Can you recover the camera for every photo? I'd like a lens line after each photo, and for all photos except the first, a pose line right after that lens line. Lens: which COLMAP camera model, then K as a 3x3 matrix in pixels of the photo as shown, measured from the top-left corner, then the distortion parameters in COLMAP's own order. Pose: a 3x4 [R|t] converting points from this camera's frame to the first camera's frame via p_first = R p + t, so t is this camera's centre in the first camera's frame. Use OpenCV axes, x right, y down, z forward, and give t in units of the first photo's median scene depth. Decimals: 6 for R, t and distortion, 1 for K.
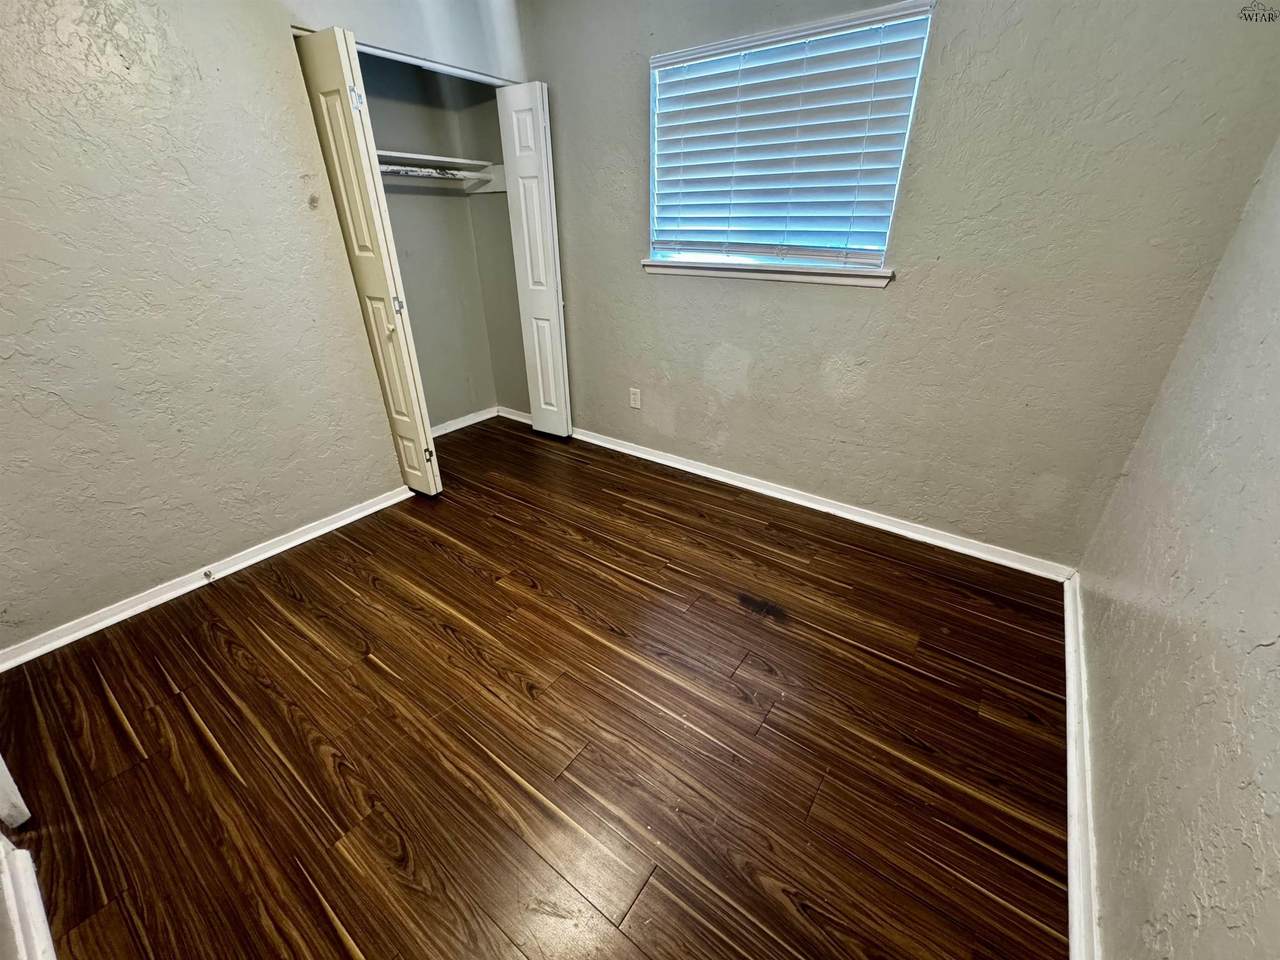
lens RADIAL K [[510.1, 0, 642.3], [0, 510.1, 477.4], [0, 0, 1]] dist [-0.002689, 0.001163]
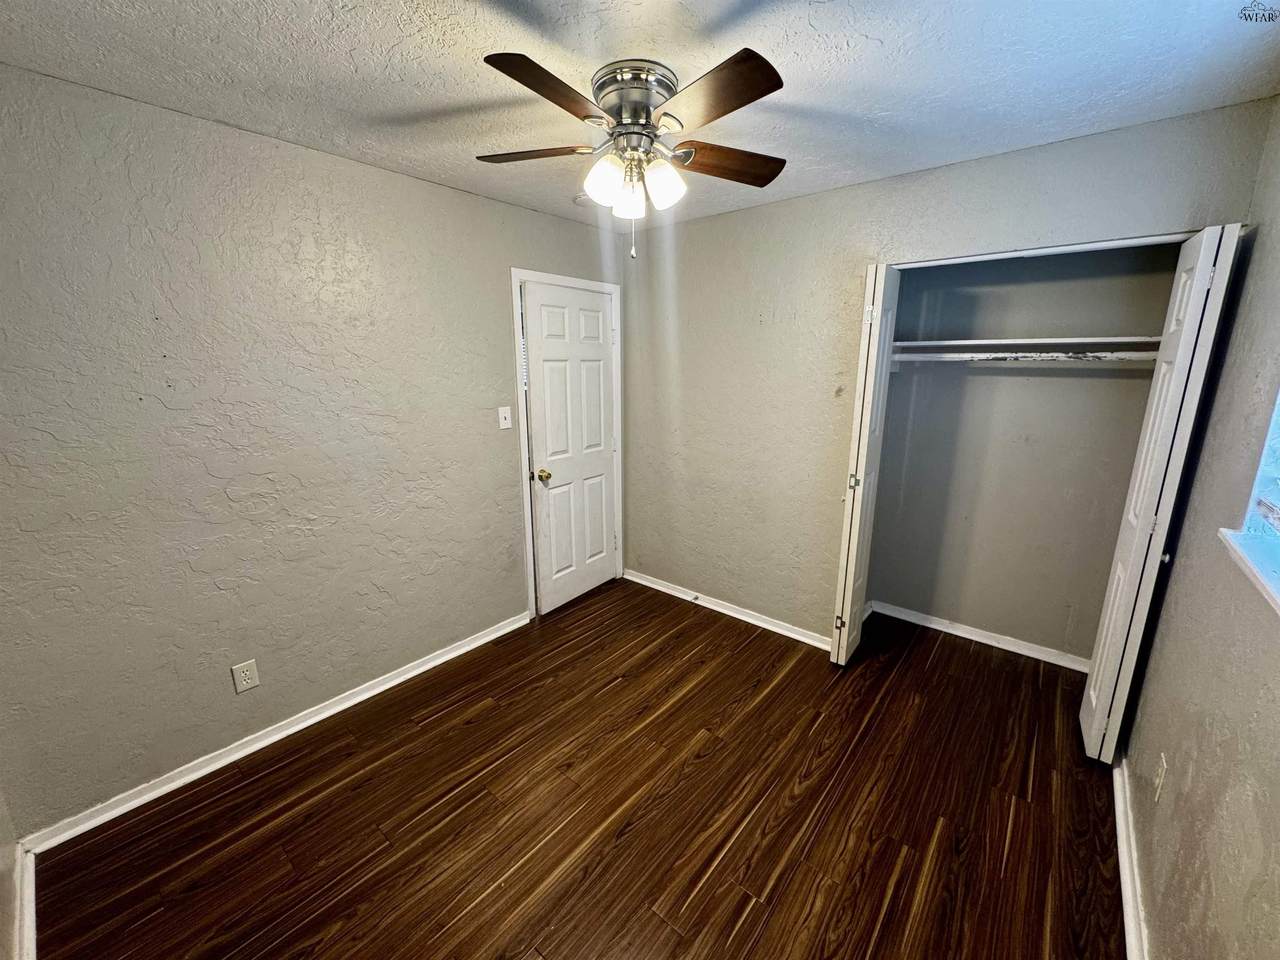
lens RADIAL K [[510.1, 0, 638.1], [0, 510.1, 478.8], [0, 0, 1]] dist [-0.002689, 0.001163]
pose [[-0.079257, 0.227650, -0.970512, 0.629038], [-0.443491, 0.863867, 0.238852, -0.432874], [0.892768, 0.449344, 0.032493, 0.615534]]
